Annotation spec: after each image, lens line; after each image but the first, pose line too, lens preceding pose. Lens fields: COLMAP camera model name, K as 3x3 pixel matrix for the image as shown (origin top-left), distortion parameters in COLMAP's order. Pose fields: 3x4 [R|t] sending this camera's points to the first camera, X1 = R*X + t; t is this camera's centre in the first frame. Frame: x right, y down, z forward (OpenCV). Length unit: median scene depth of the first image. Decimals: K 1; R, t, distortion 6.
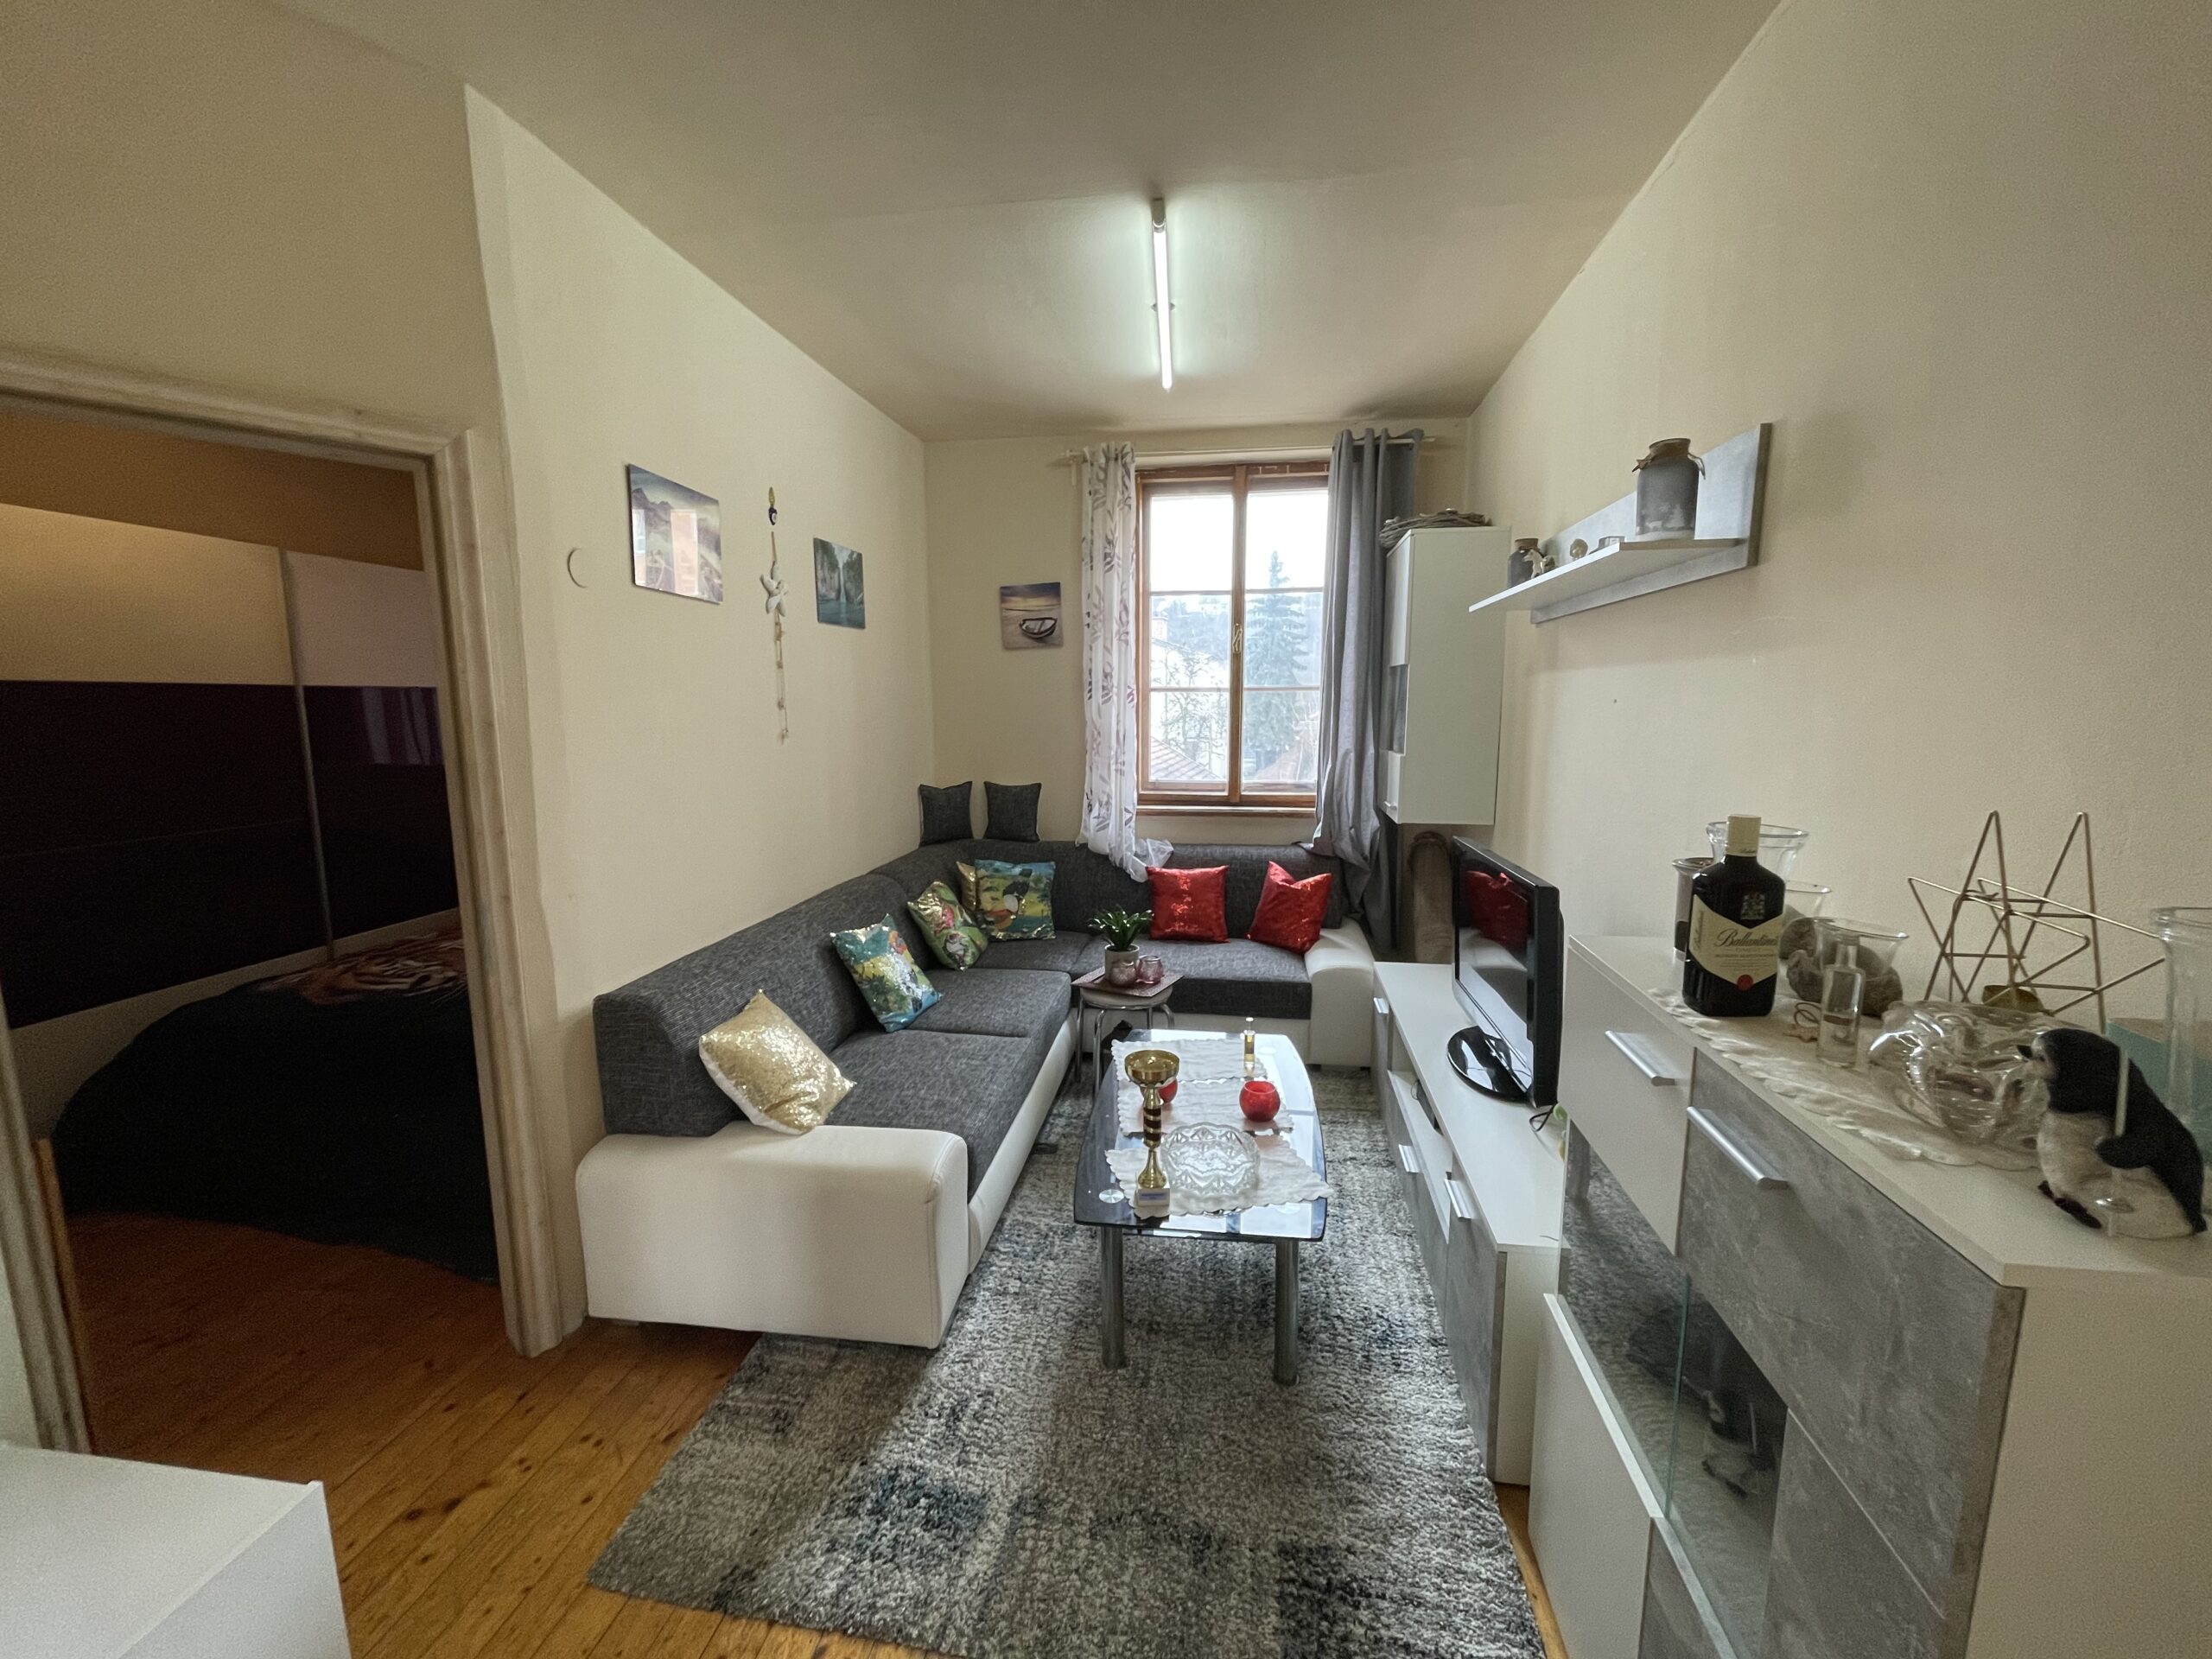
lens RADIAL K [[892.9, 0, 1113.5], [0, 892.9, 831.4], [0, 0, 1]] dist [-0.007039, -0.000114]
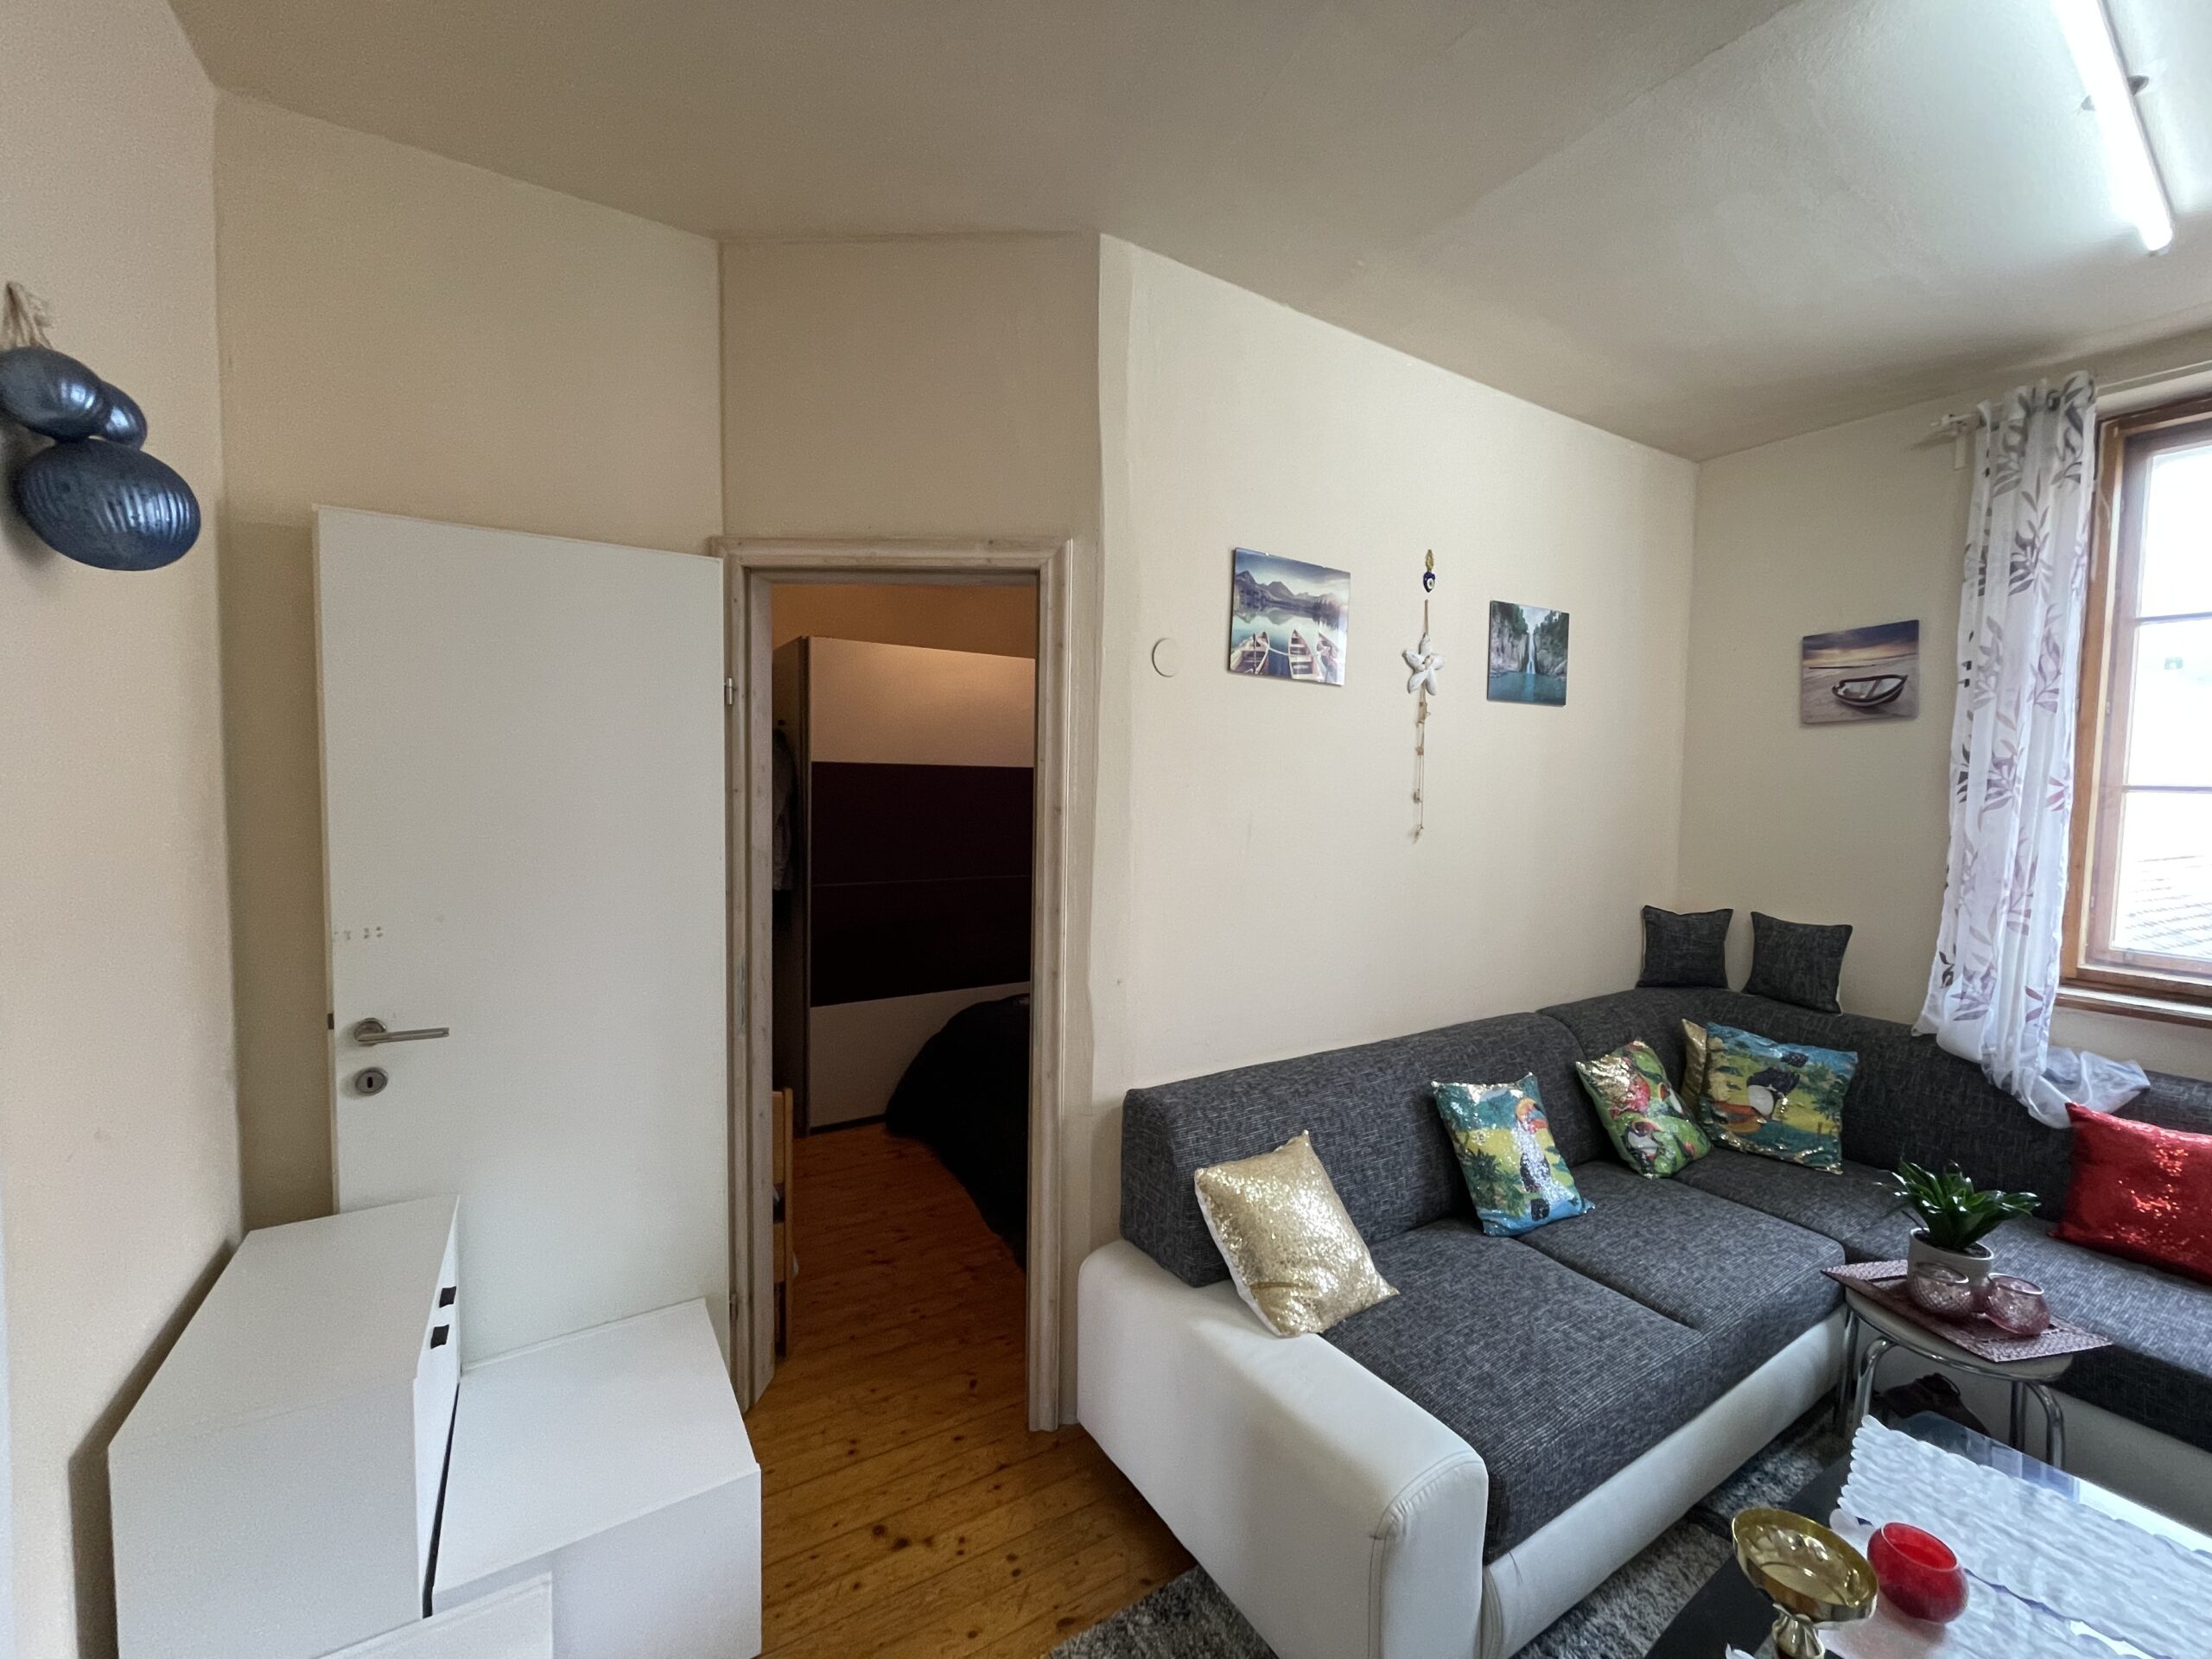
lens RADIAL K [[892.9, 0, 1096.0], [0, 892.9, 825.5], [0, 0, 1]] dist [-0.007039, -0.000114]
pose [[0.633467, 0.054528, -0.771846, 0.083366], [-0.131871, 0.990529, -0.038251, -0.036690], [0.762450, 0.126015, 0.634658, 0.199495]]
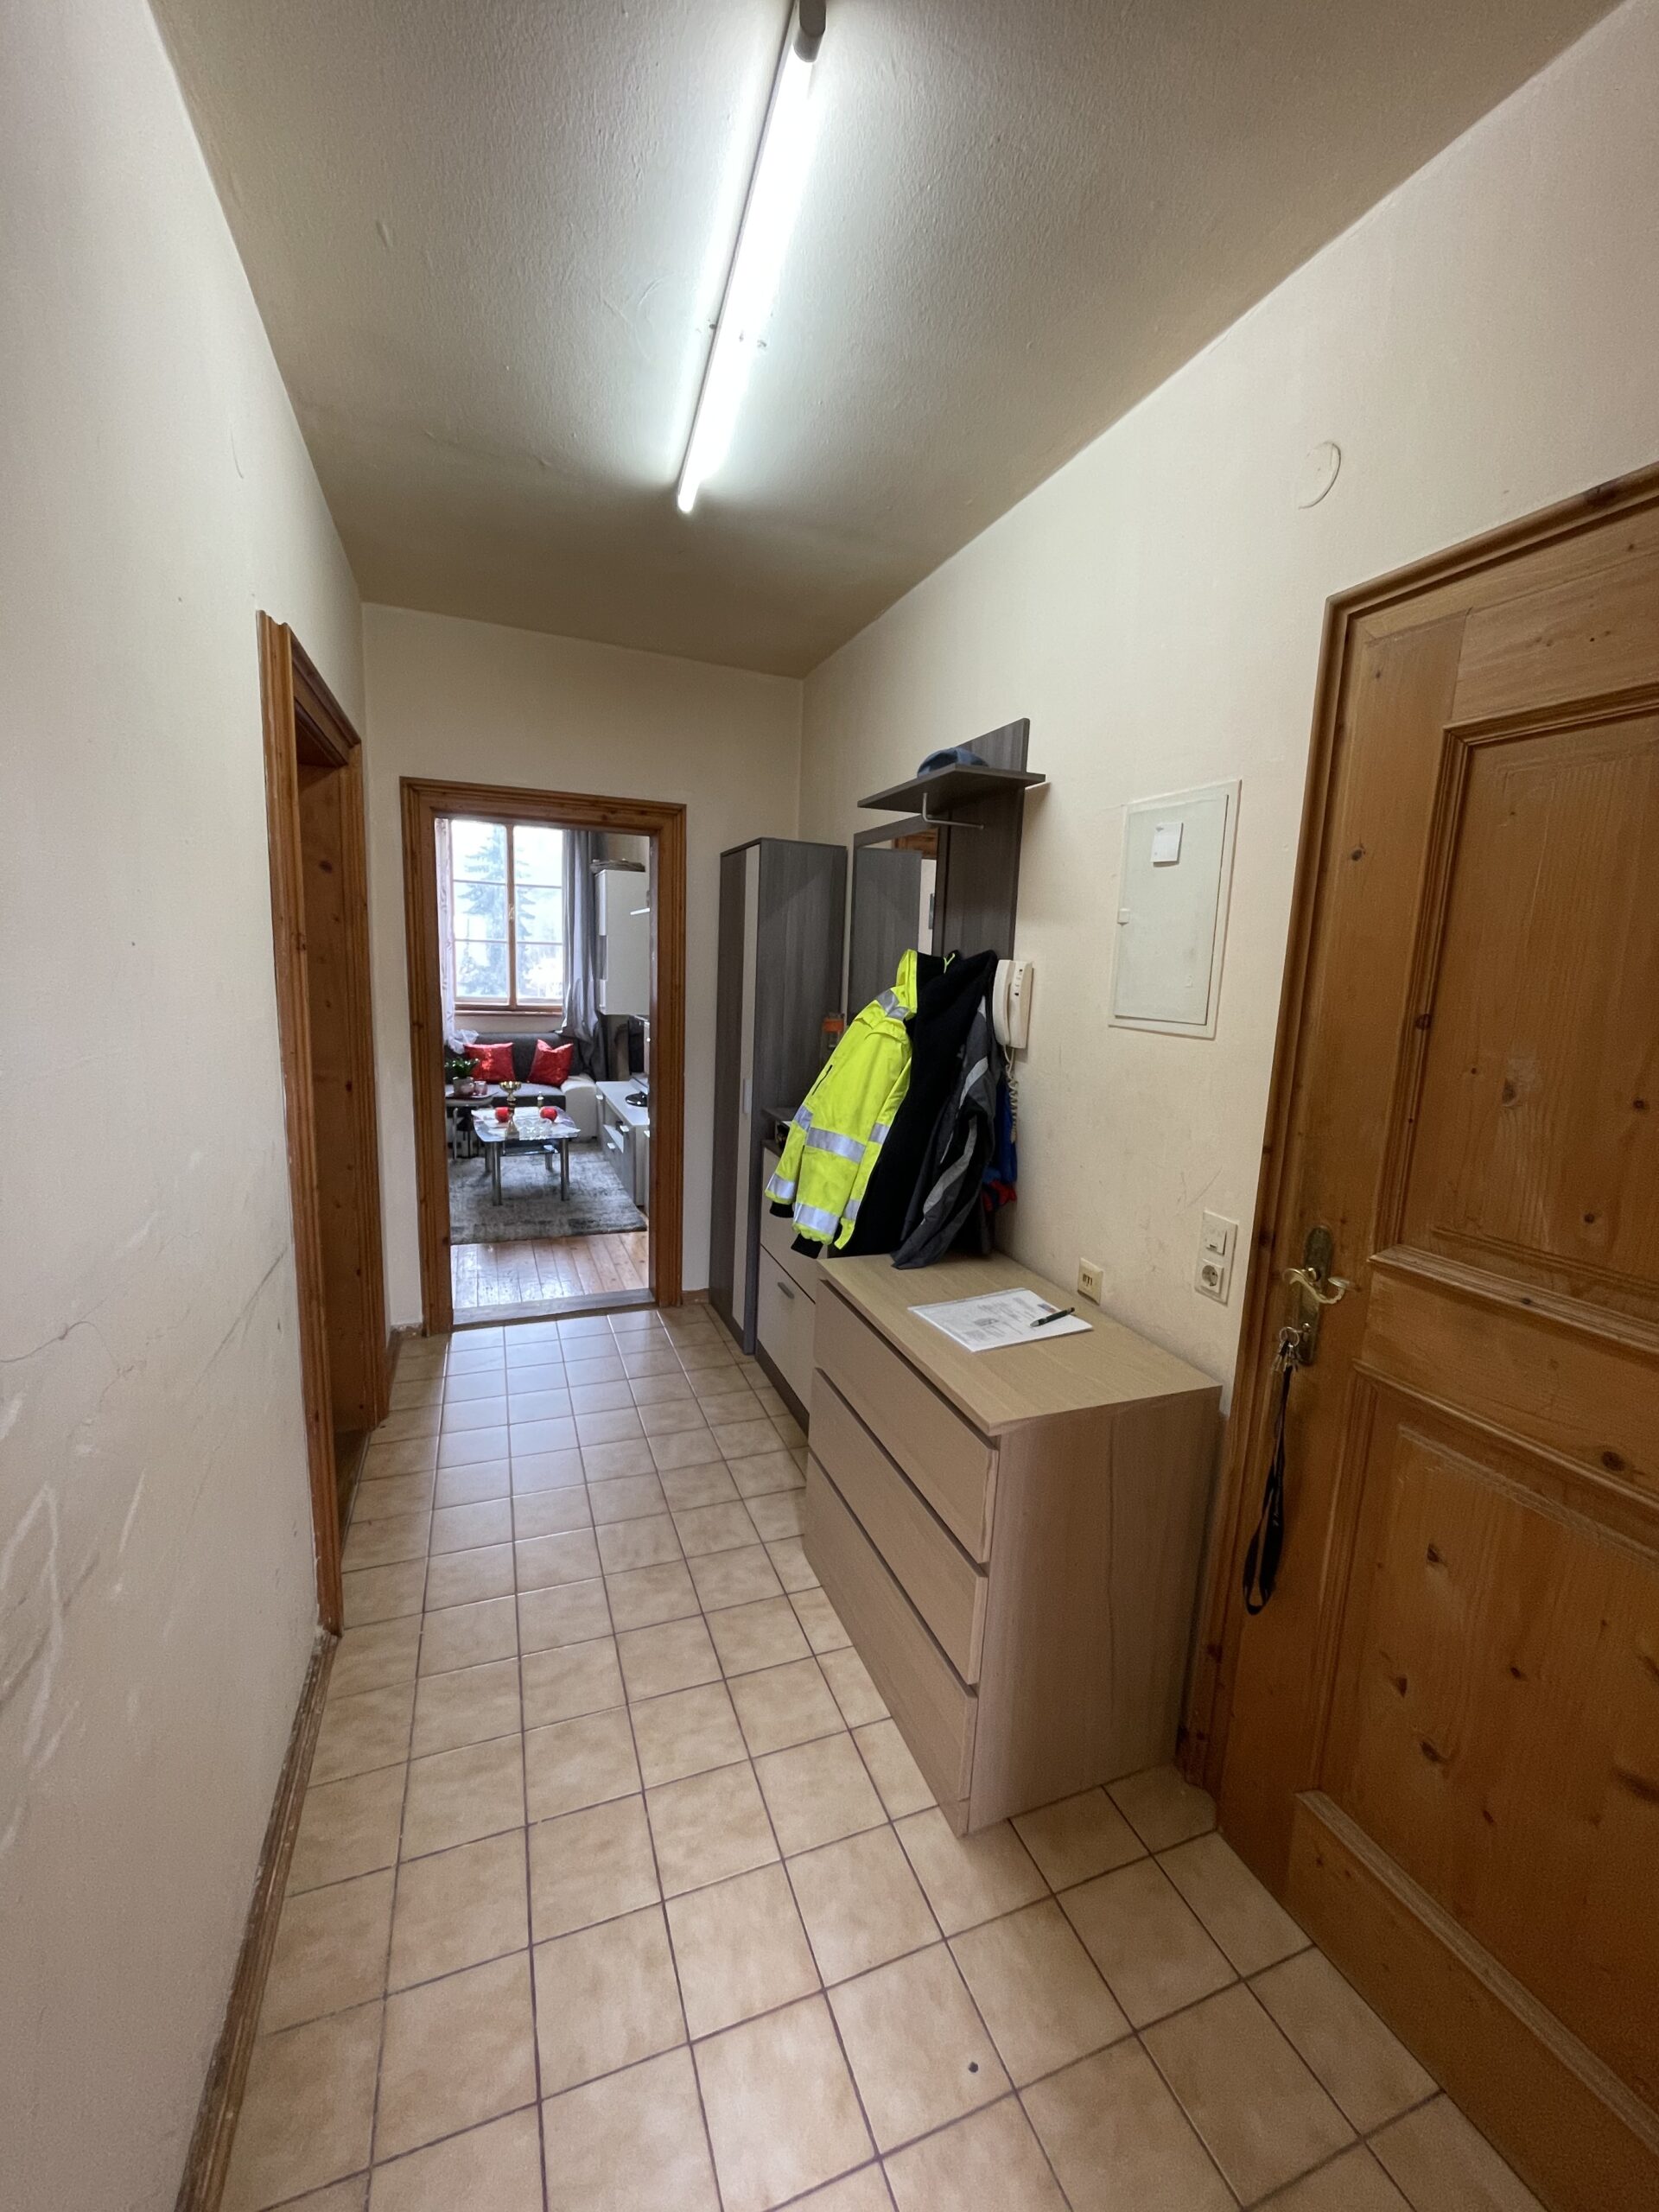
lens RADIAL K [[892.9, 0, 834.8], [0, 892.9, 1111.9], [0, 0, 1]] dist [-0.007039, -0.000114]
pose [[0.861192, -0.043235, 0.506437, -0.268567], [0.029504, 0.998948, 0.035111, 0.157098], [-0.507422, -0.015296, 0.861562, -1.013891]]
